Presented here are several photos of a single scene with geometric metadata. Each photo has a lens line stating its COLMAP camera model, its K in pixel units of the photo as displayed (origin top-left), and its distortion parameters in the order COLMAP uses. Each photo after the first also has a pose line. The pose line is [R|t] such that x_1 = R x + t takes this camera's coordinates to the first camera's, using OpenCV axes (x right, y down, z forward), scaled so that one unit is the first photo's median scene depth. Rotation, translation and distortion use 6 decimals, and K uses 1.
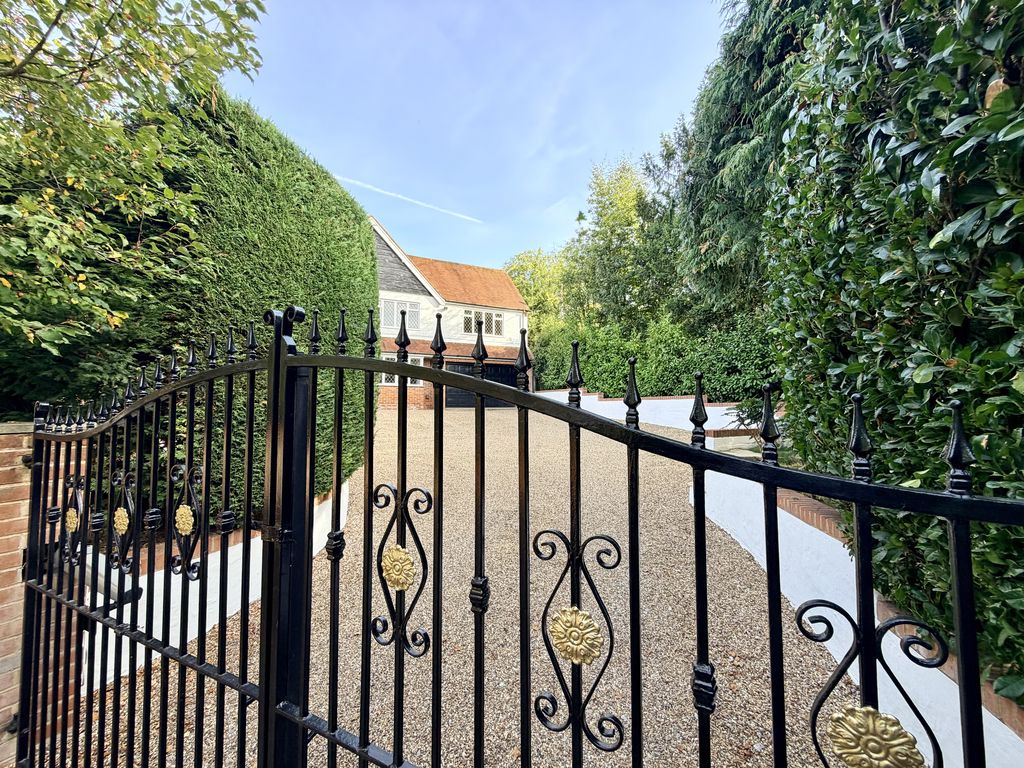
lens RADIAL K [[409.1, 0, 512.2], [0, 409.1, 384.1], [0, 0, 1]] dist [-0.000681, 0.000344]
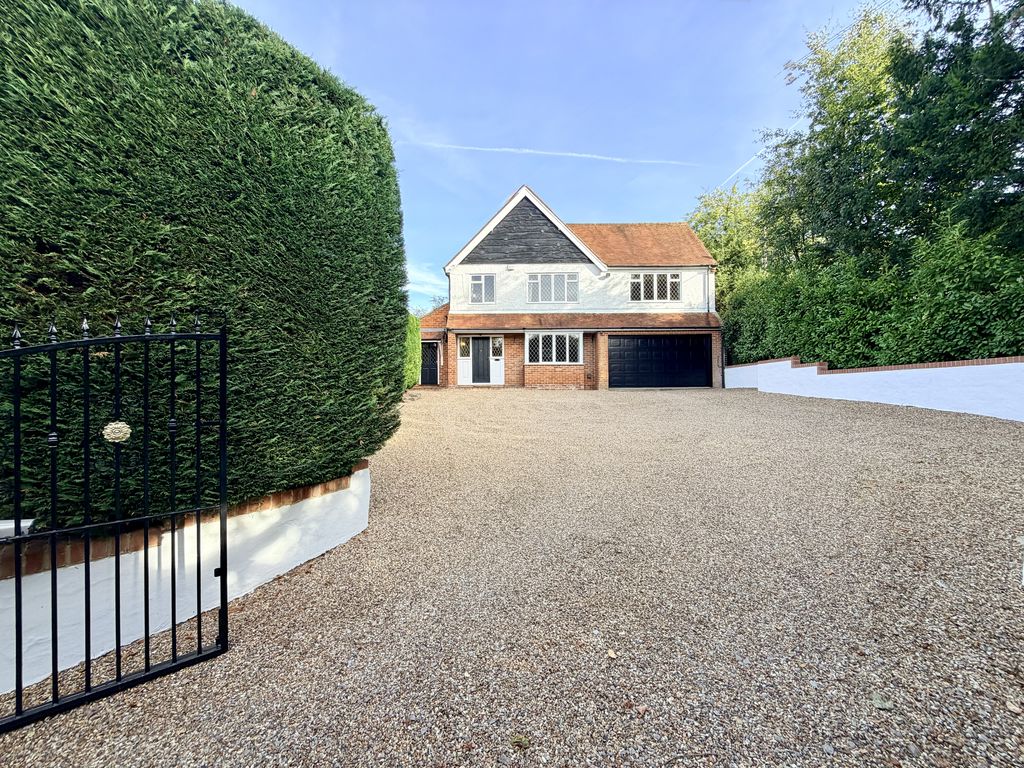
lens RADIAL K [[409.1, 0, 511.2], [0, 409.1, 385.4], [0, 0, 1]] dist [-0.000681, 0.000344]
pose [[0.892669, -0.014030, -0.450495, 0.045857], [0.032855, 0.998882, 0.033994, 0.015292], [0.449514, -0.045147, 0.892132, 0.117264]]
